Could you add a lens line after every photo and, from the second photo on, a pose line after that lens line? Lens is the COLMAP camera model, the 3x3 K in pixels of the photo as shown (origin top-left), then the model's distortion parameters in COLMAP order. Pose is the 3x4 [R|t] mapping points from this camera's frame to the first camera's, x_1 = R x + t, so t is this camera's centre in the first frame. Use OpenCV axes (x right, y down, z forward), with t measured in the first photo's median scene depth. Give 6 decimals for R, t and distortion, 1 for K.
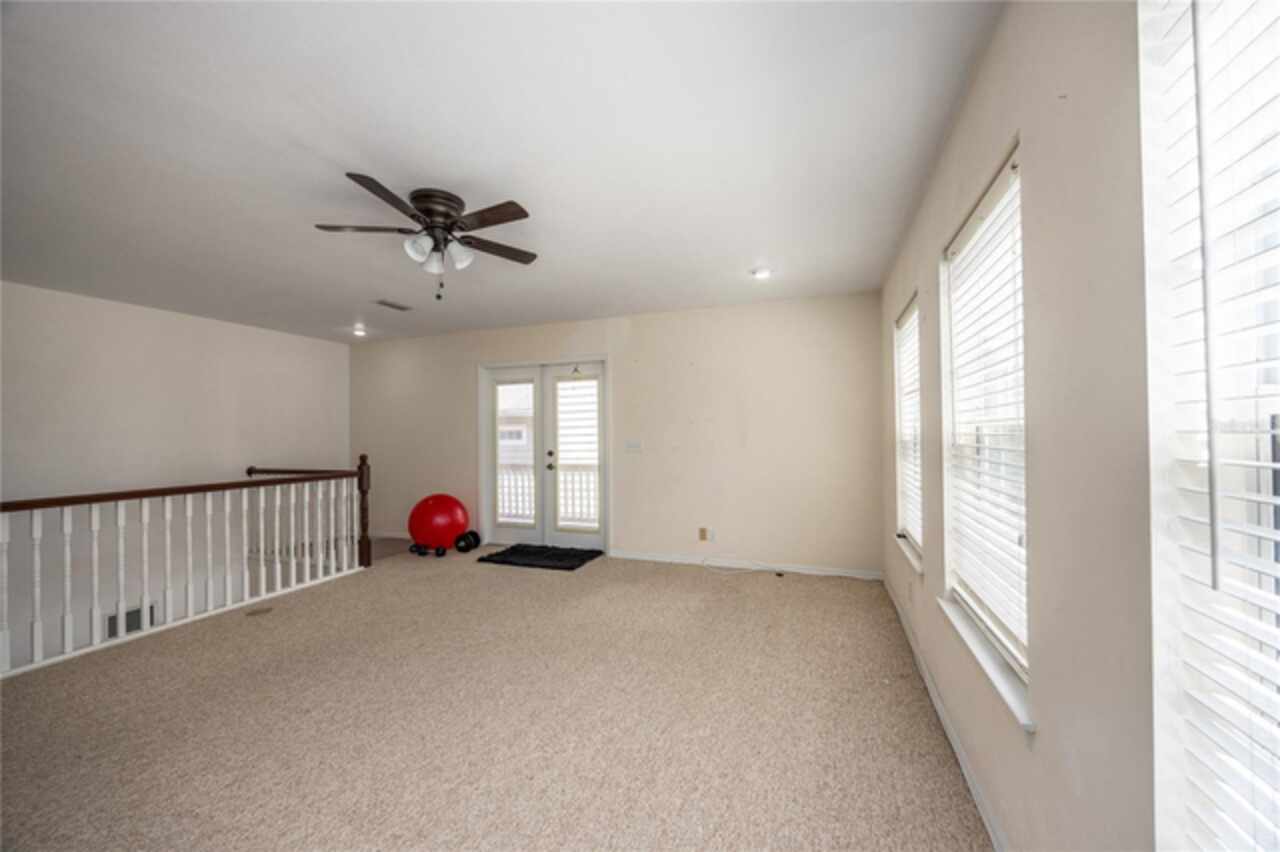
lens RADIAL K [[497.1, 0, 641.3], [0, 497.1, 434.6], [0, 0, 1]] dist [0.000991, 0.000017]
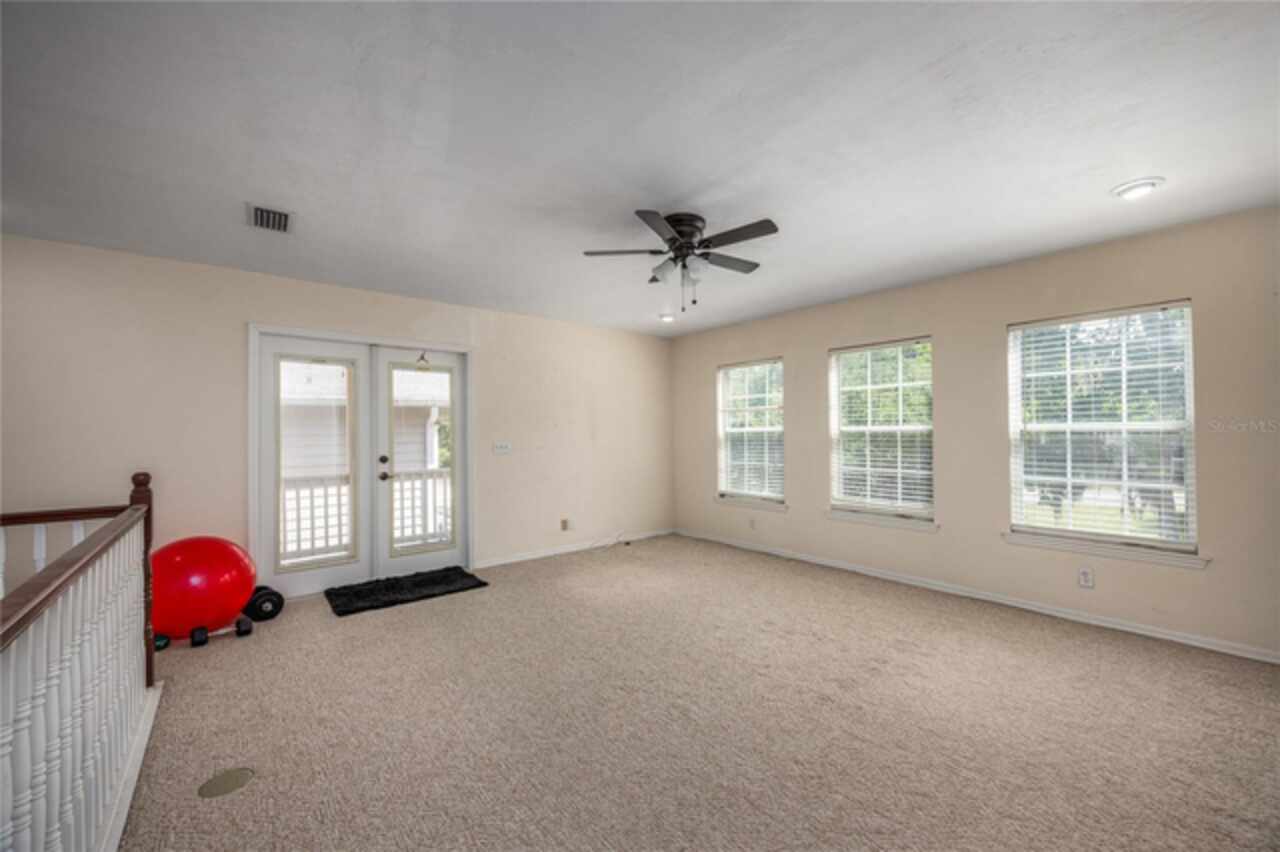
lens RADIAL K [[497.1, 0, 642.5], [0, 497.1, 433.3], [0, 0, 1]] dist [0.000991, 0.000017]
pose [[0.489452, 0.006956, 0.872002, -0.678560], [-0.002473, 0.999975, -0.006588, 0.001360], [-0.872027, 0.001068, 0.489457, 0.268491]]
